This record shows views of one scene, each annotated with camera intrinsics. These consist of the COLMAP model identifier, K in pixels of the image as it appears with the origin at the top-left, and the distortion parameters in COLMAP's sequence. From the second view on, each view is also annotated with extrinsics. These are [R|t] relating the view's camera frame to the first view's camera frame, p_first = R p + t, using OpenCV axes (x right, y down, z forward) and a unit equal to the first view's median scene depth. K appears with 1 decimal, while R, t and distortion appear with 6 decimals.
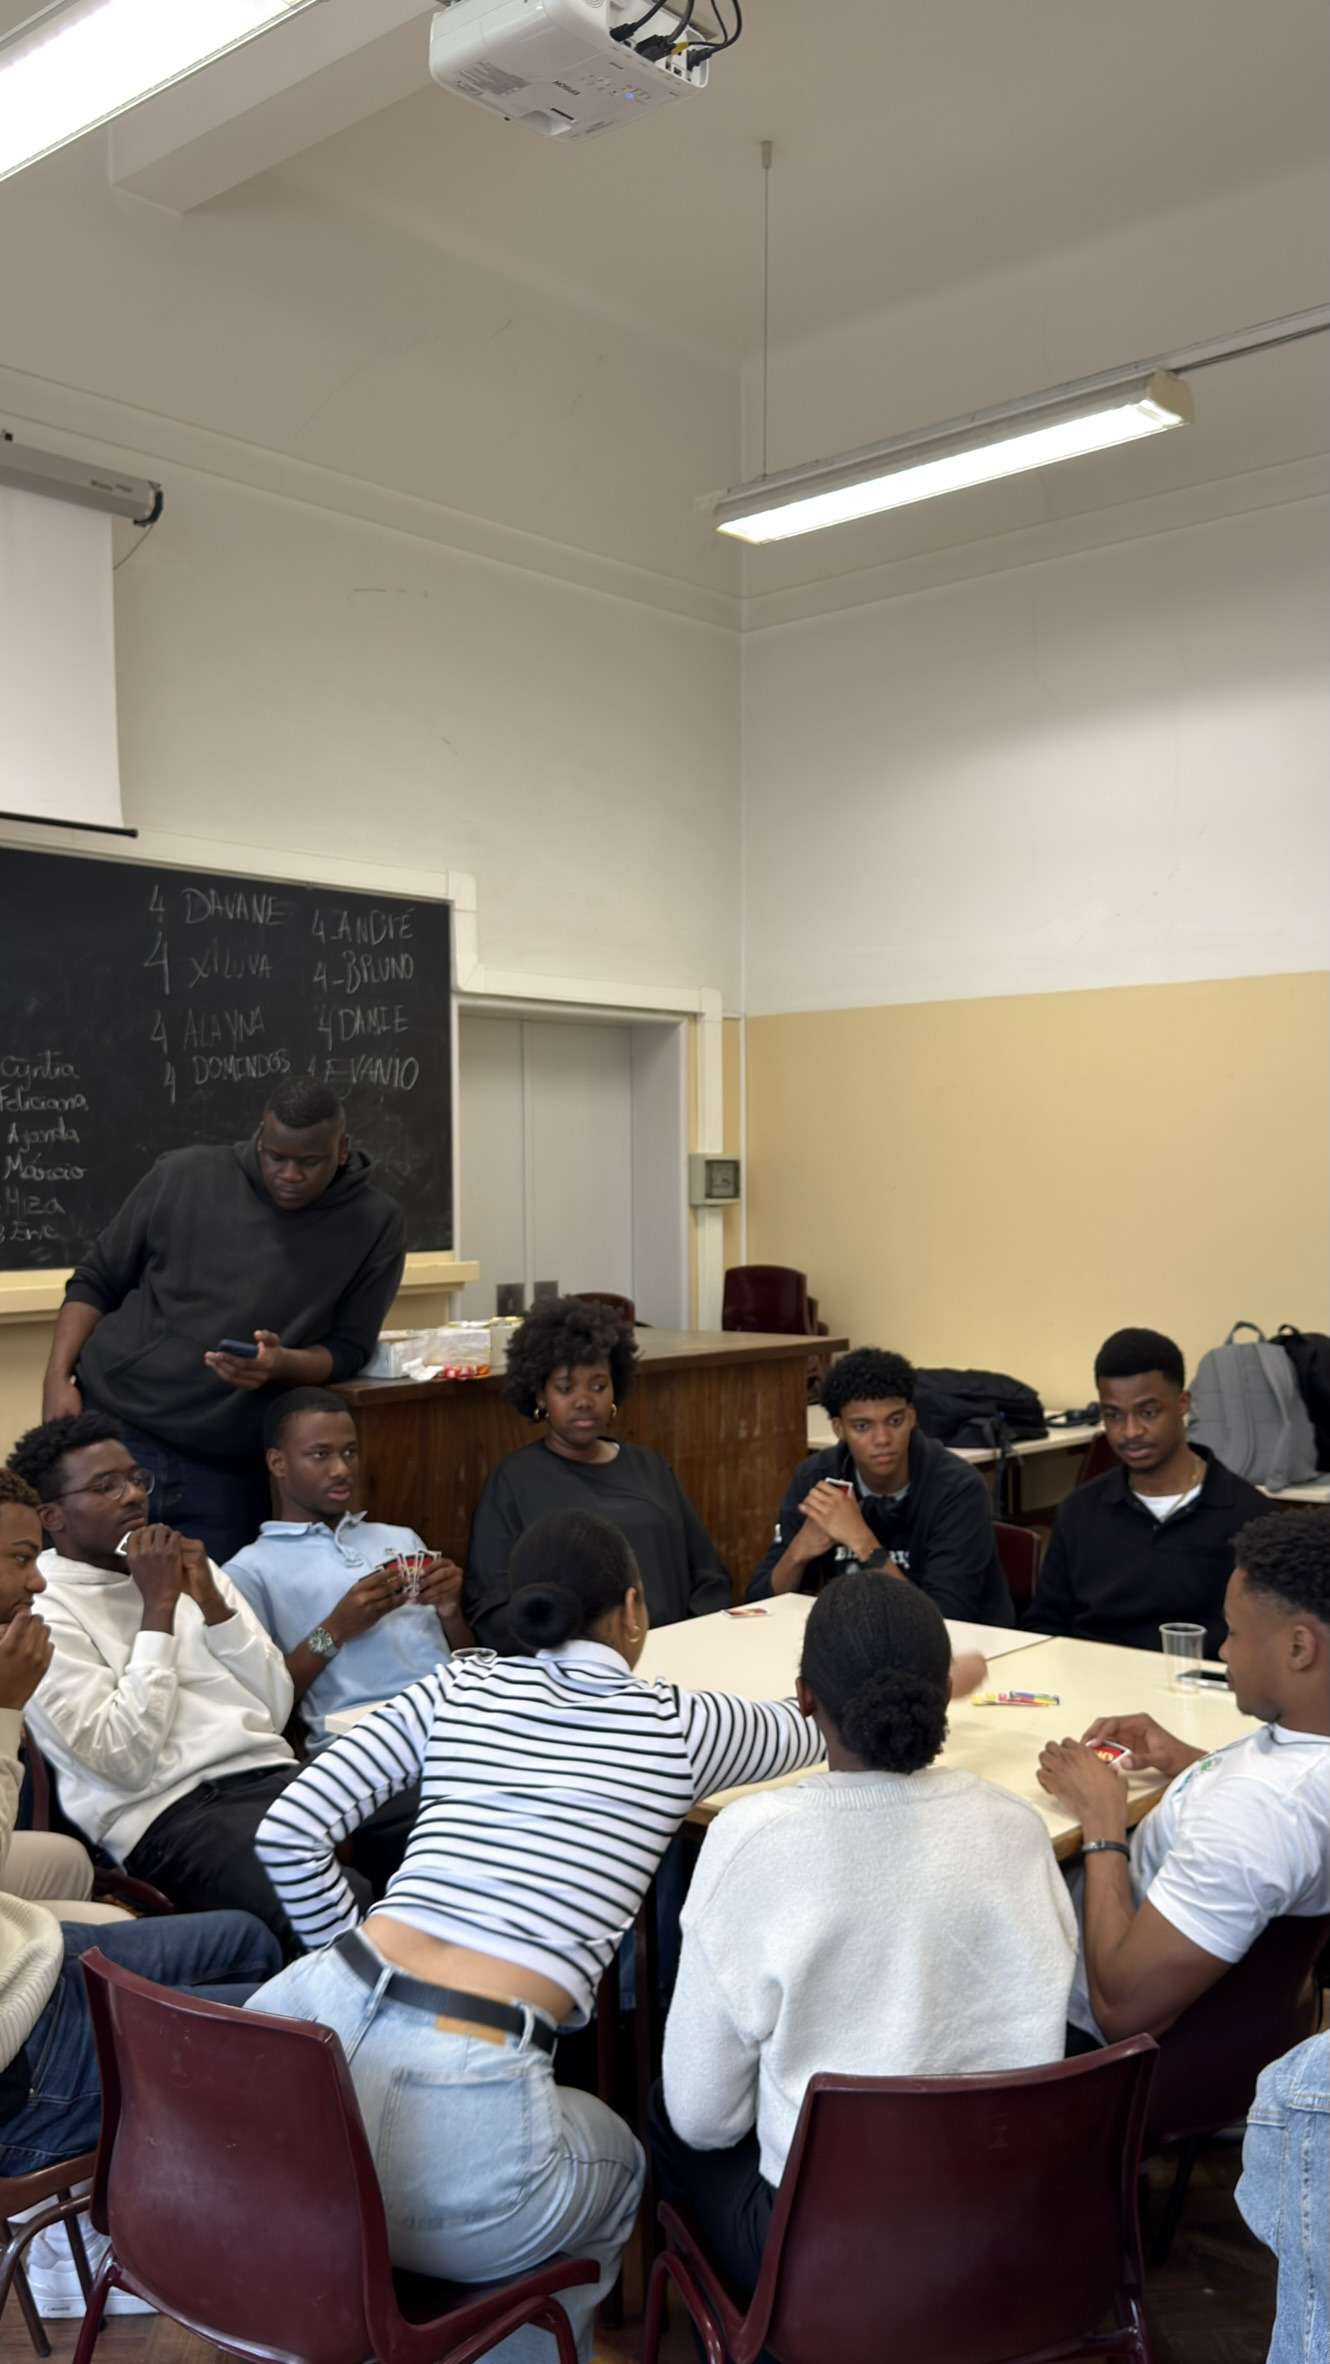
lens RADIAL K [[2072.6, 0, 667.7], [0, 2072.6, 1184.5], [0, 0, 1]] dist [0.061132, -0.016254]
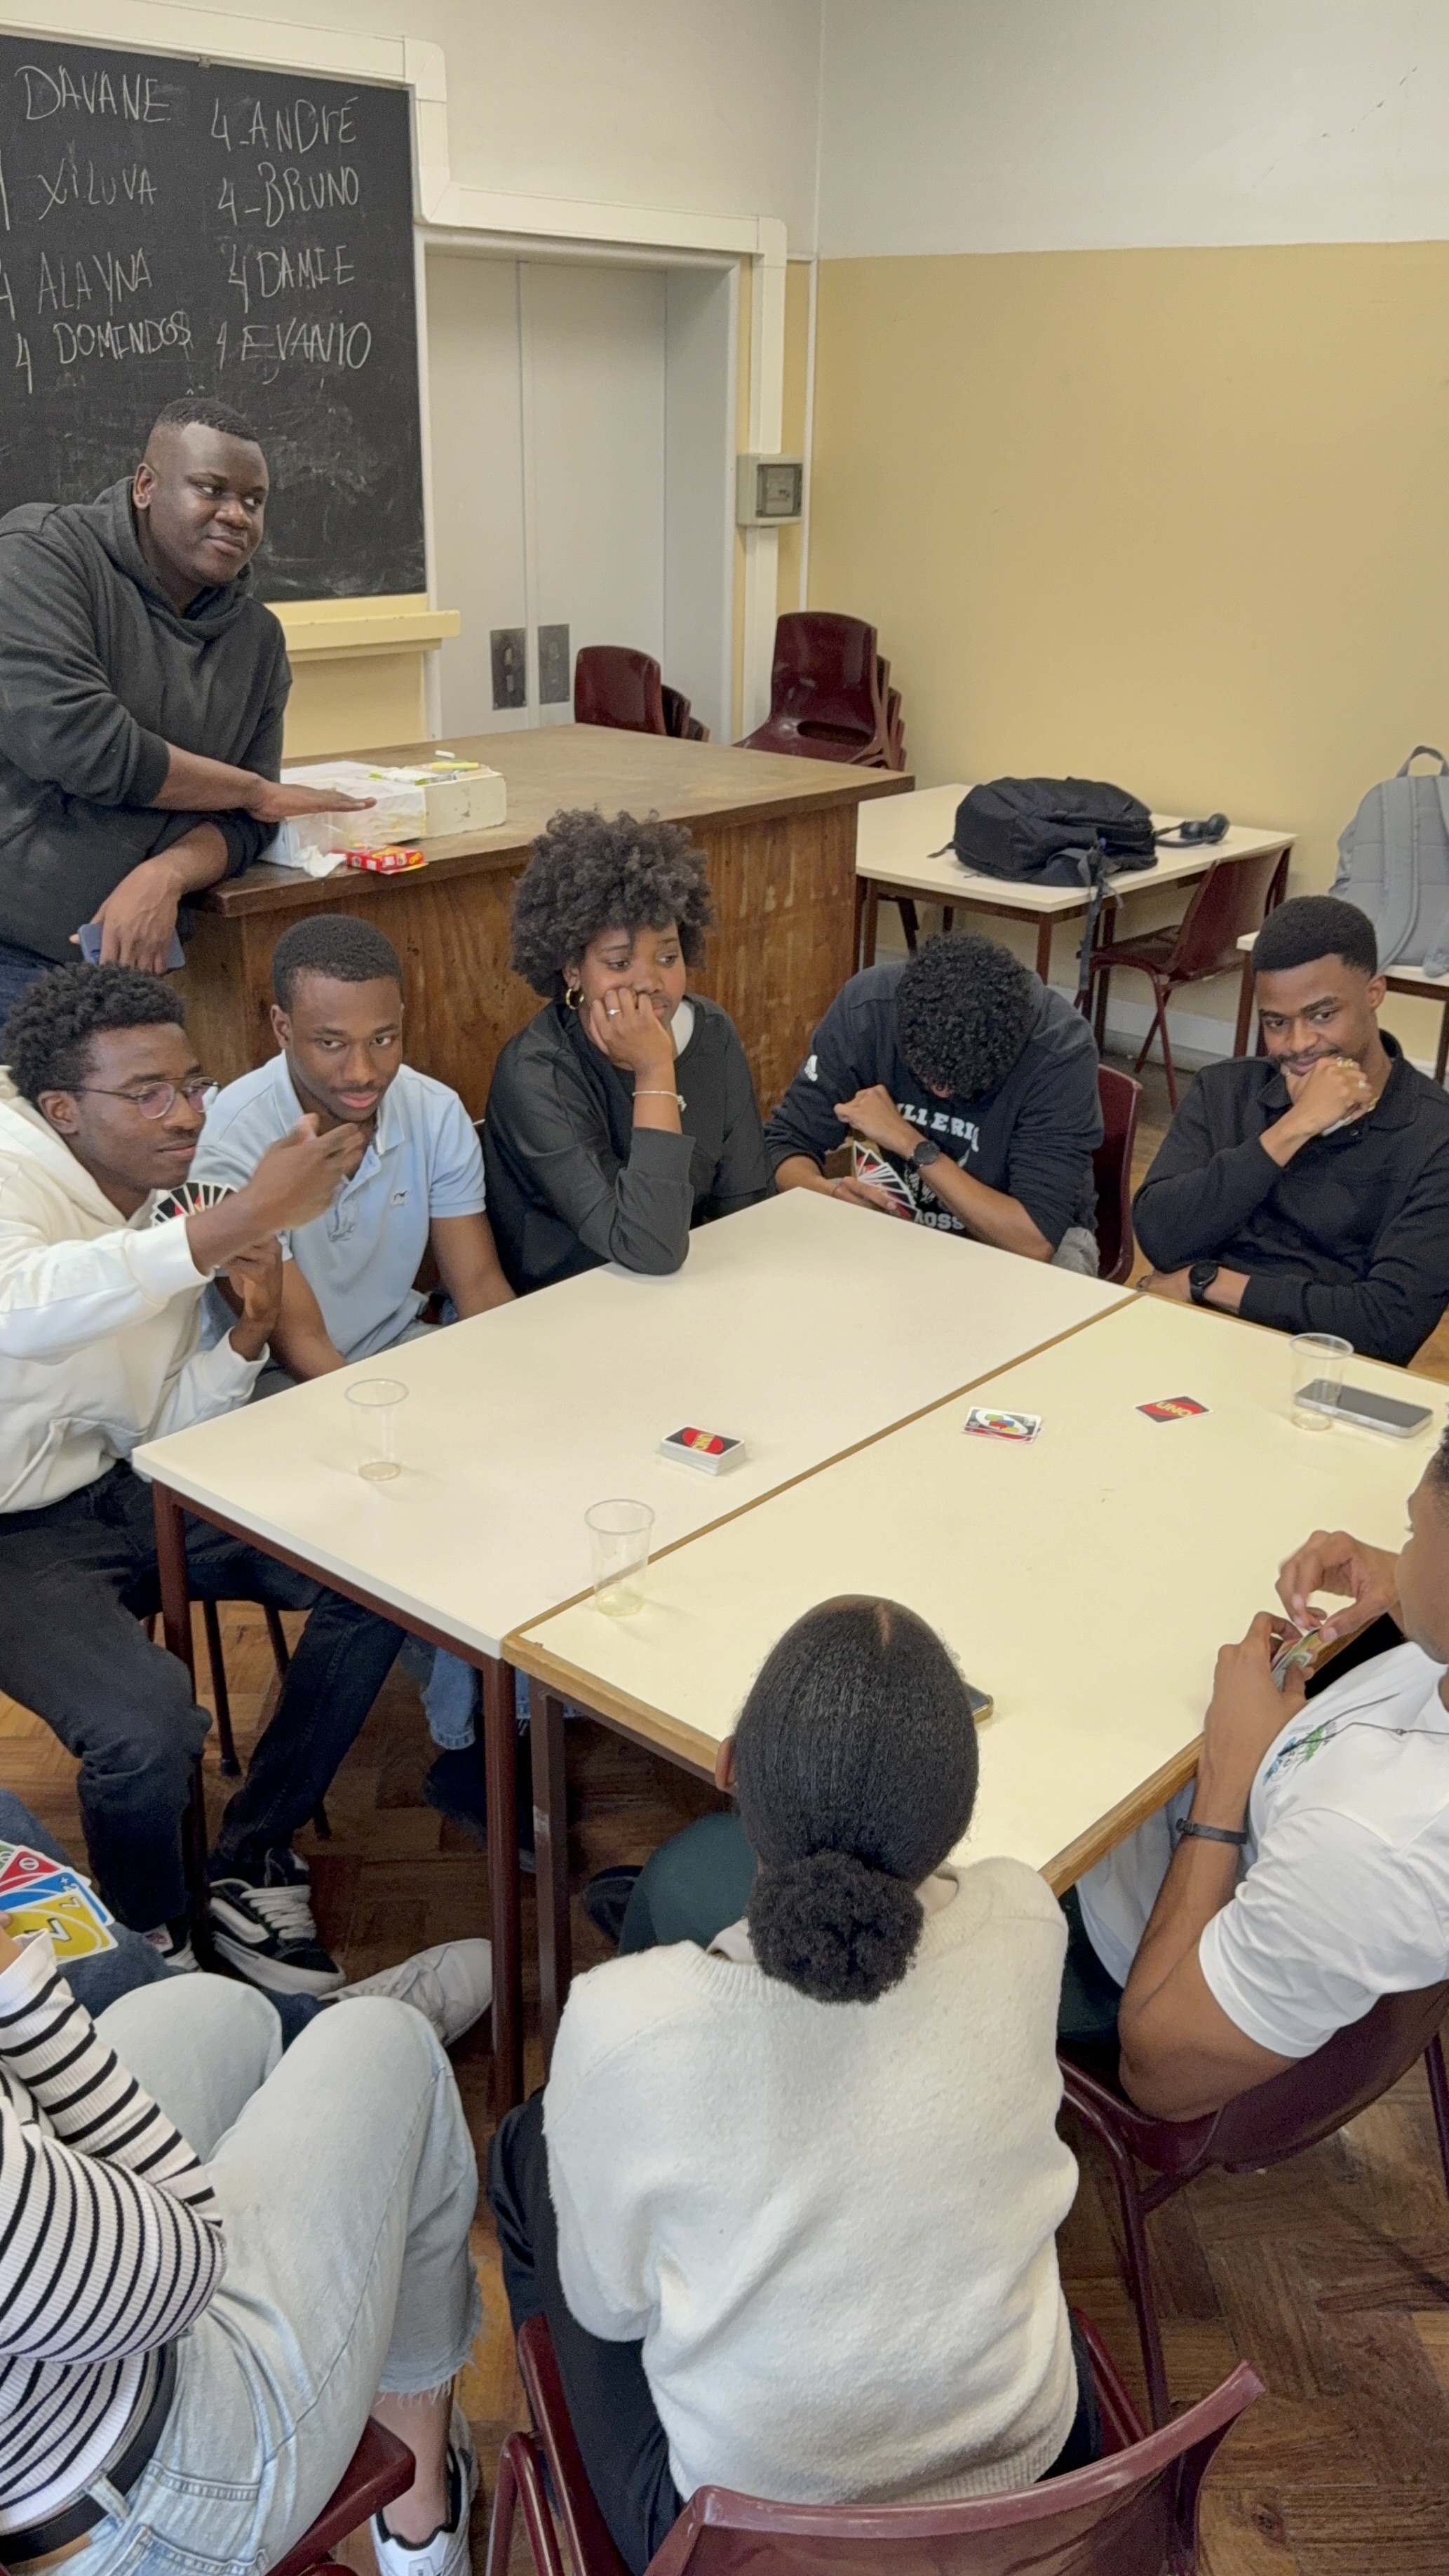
lens RADIAL K [[2121.8, 0, 733.9], [0, 2121.8, 1292.2], [0, 0, 1]] dist [0.058057, -0.100791]
pose [[0.999568, 0.029161, 0.003580, 0.018724], [-0.028278, 0.921837, 0.386545, -0.042592], [0.007972, -0.386479, 0.922264, 0.161648]]
